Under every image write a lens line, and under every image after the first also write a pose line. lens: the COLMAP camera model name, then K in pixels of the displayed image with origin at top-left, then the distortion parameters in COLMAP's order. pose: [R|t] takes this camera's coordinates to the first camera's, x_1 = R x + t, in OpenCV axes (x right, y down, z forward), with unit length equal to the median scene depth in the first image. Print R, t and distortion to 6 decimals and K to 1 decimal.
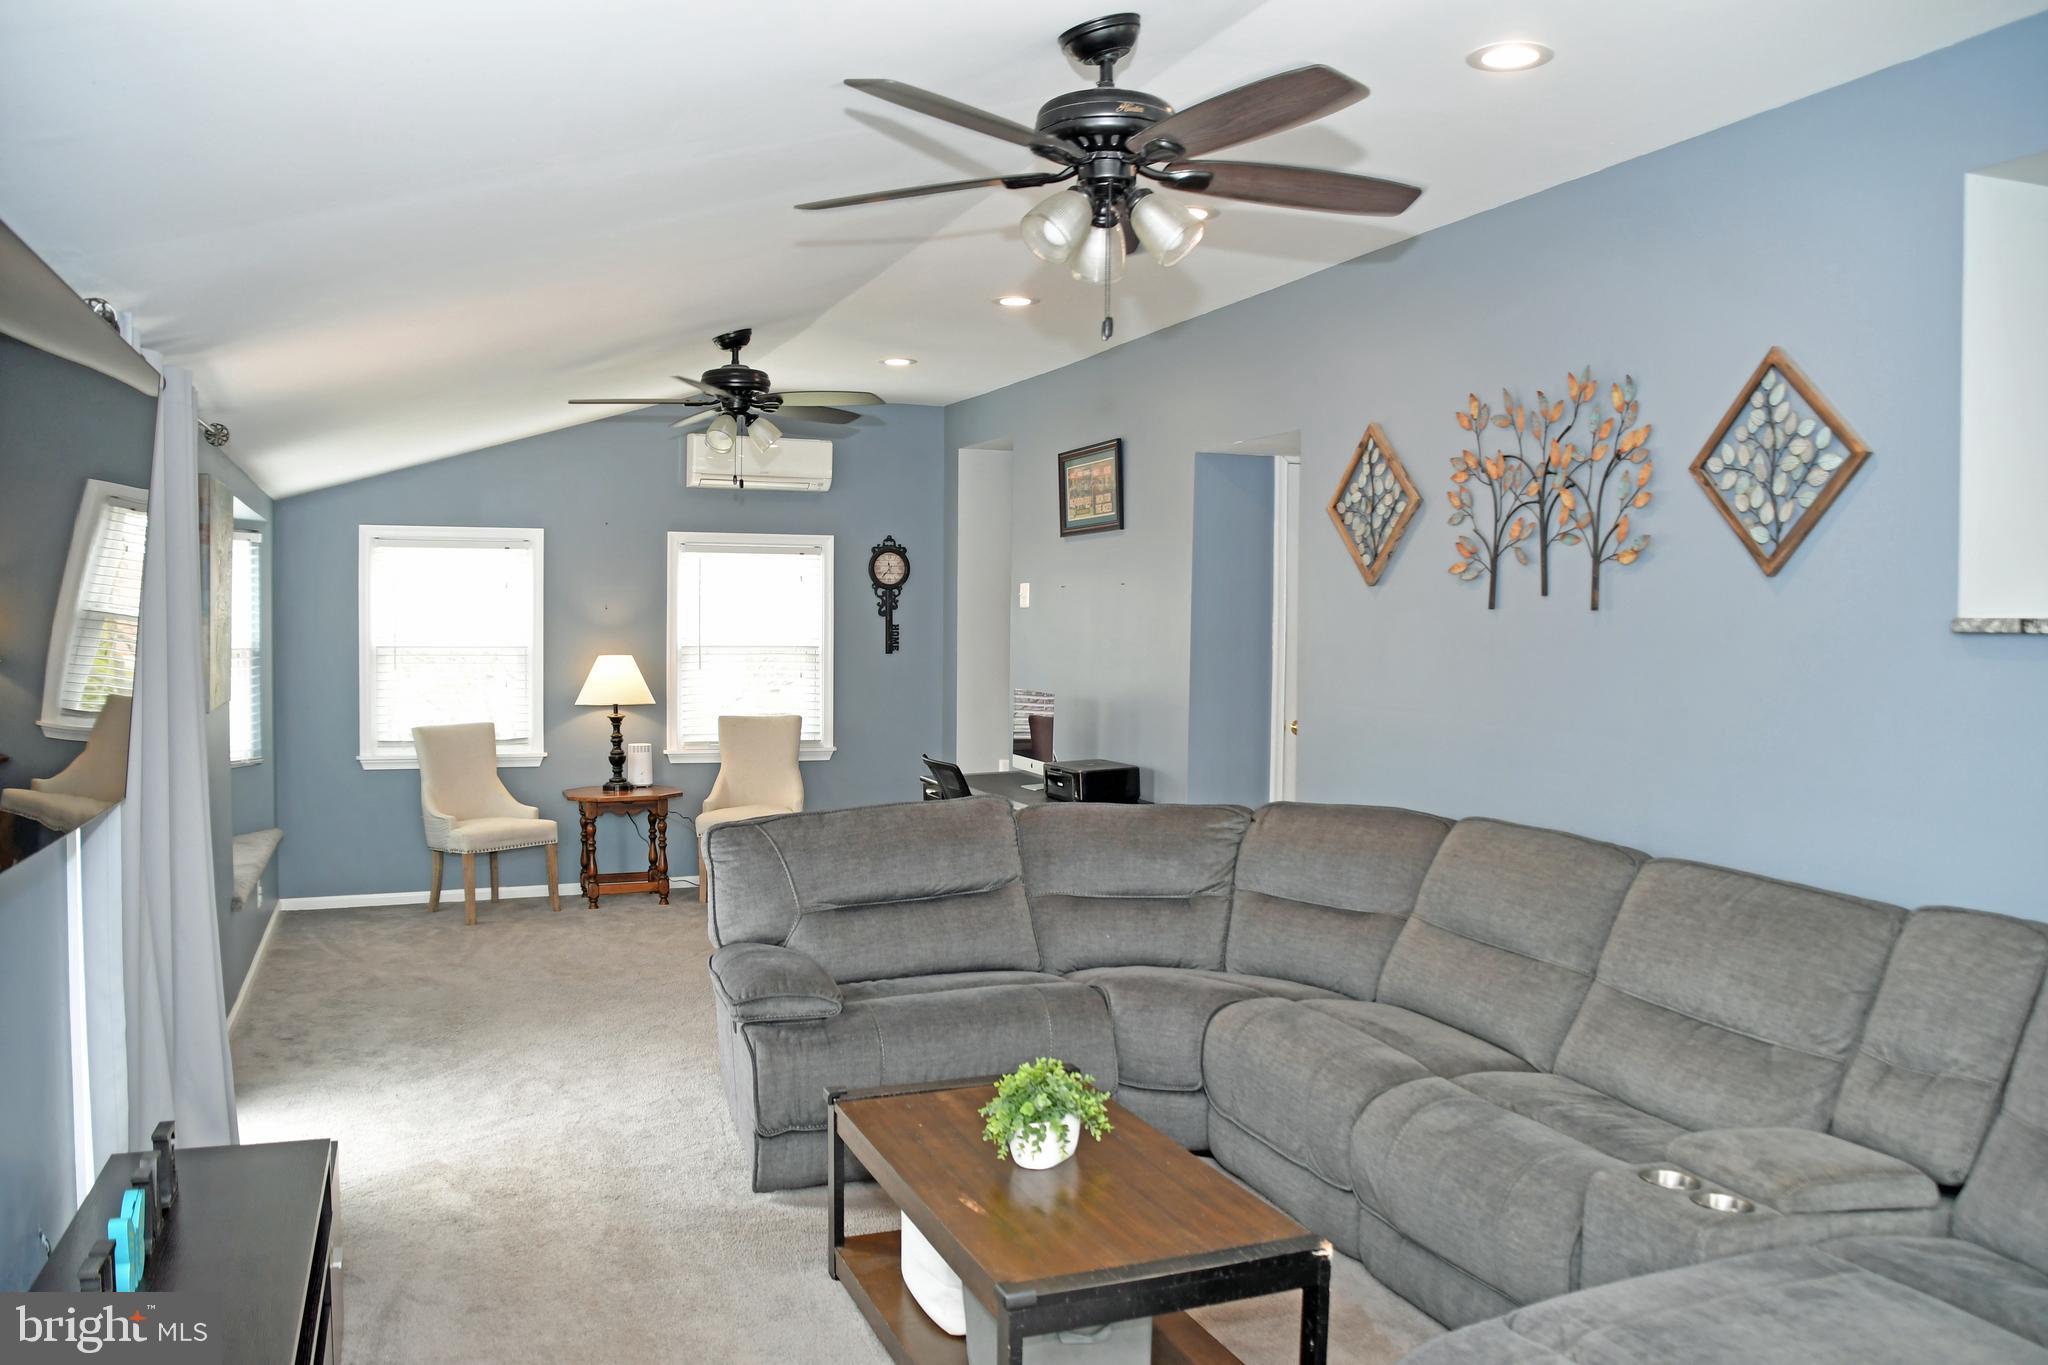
lens RADIAL K [[1619.4, 0, 1024.0], [0, 1619.4, 682.5], [0, 0, 1]] dist [-0.137354, 0.084471]
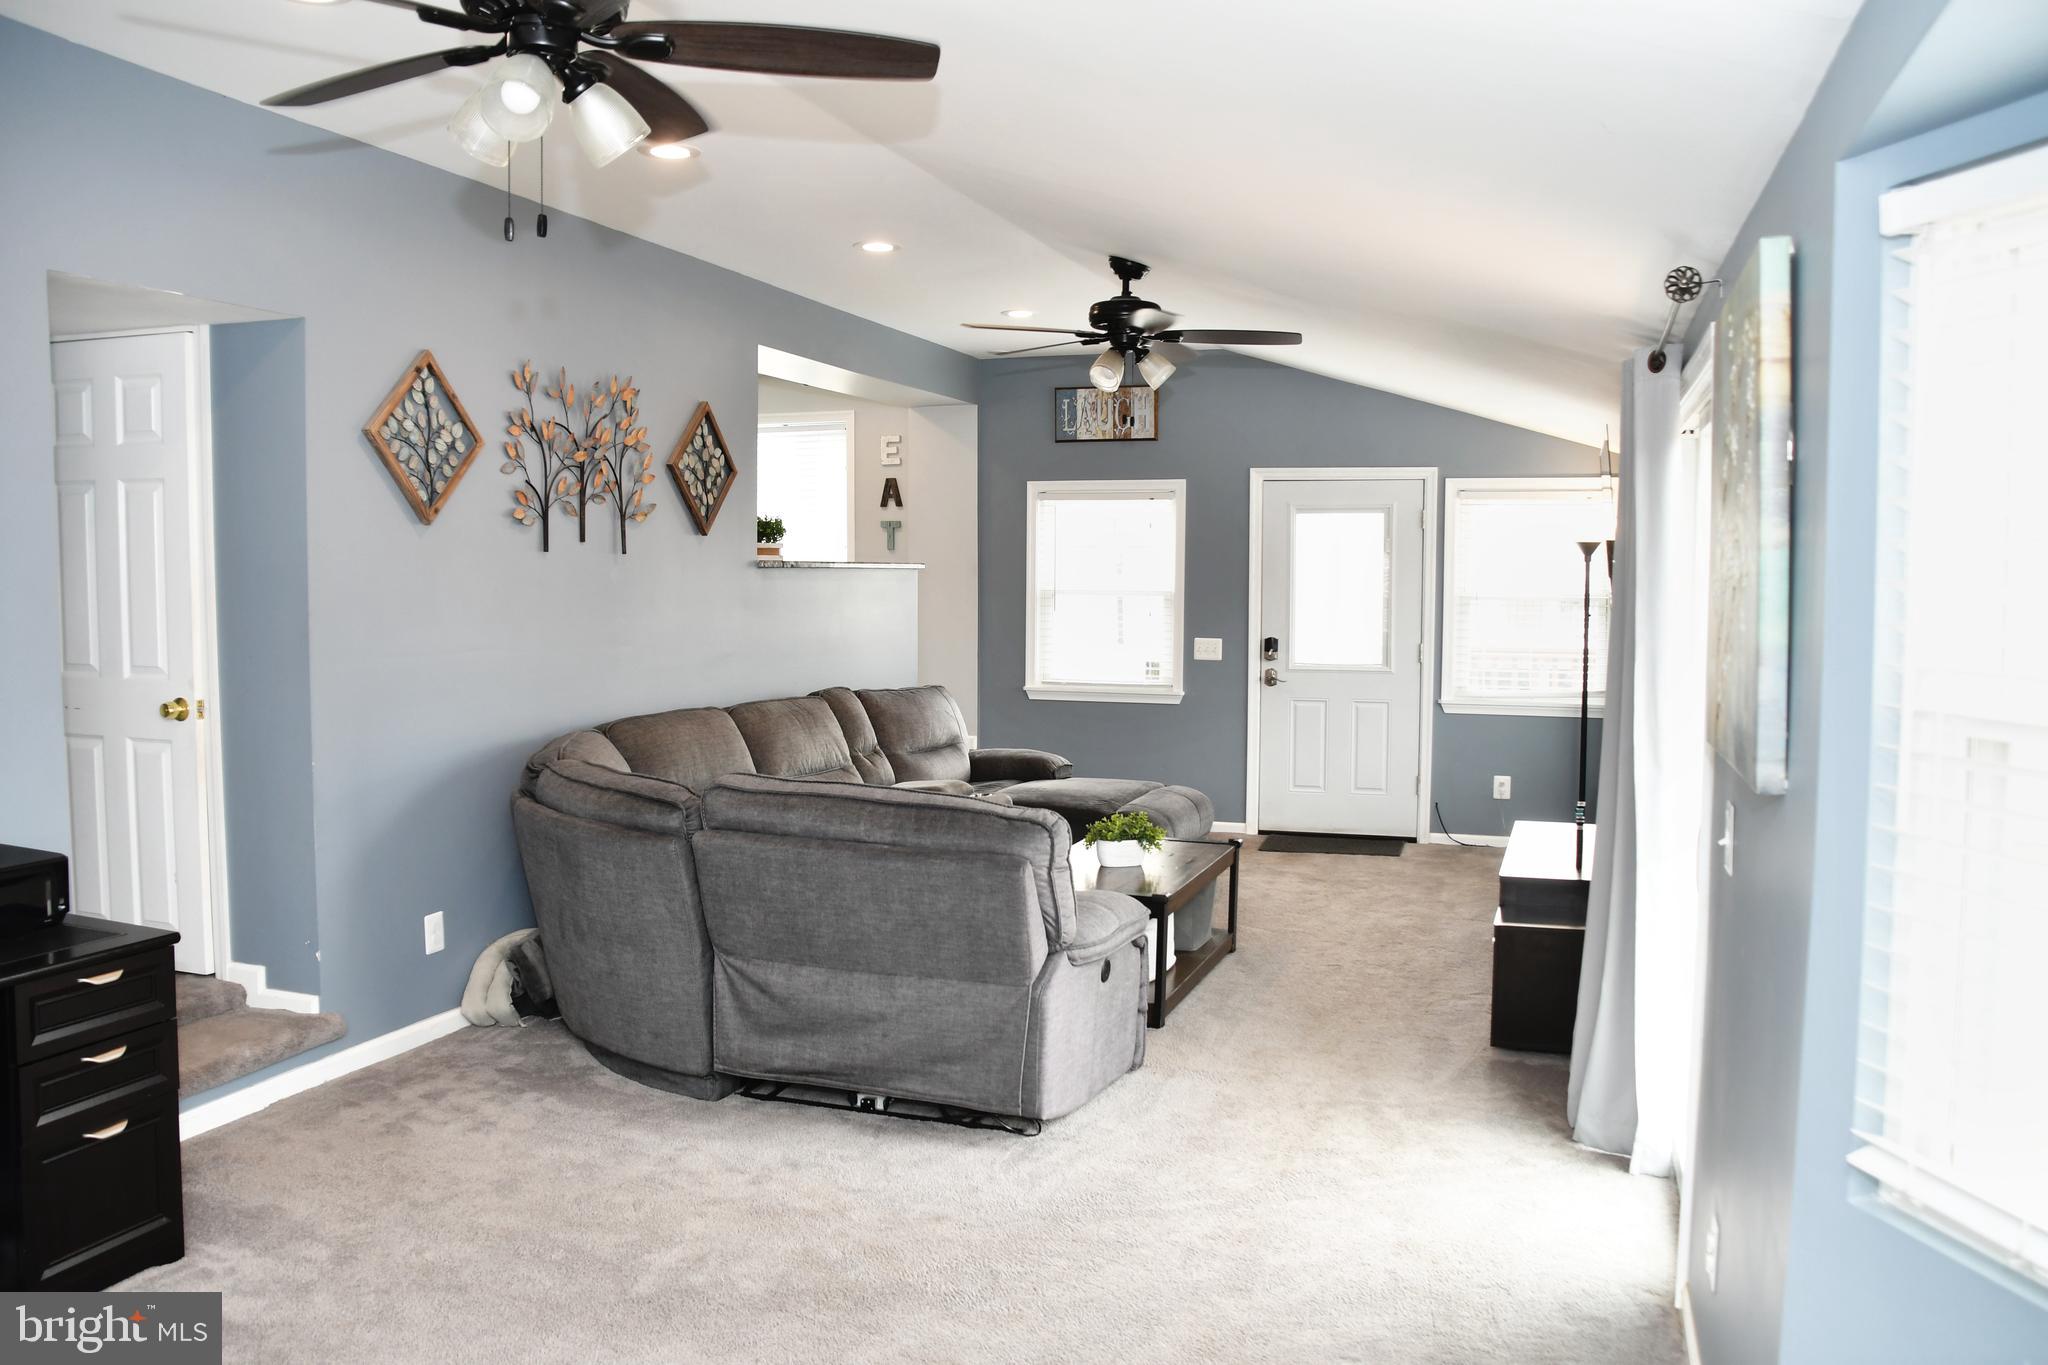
lens RADIAL K [[1619.4, 0, 1024.0], [0, 1619.4, 682.5], [0, 0, 1]] dist [-0.137354, 0.084471]
pose [[-0.768389, -0.046426, 0.638297, -0.760614], [0.022438, 0.994798, 0.099367, -0.061586], [-0.639590, 0.090674, -0.763350, 1.757177]]
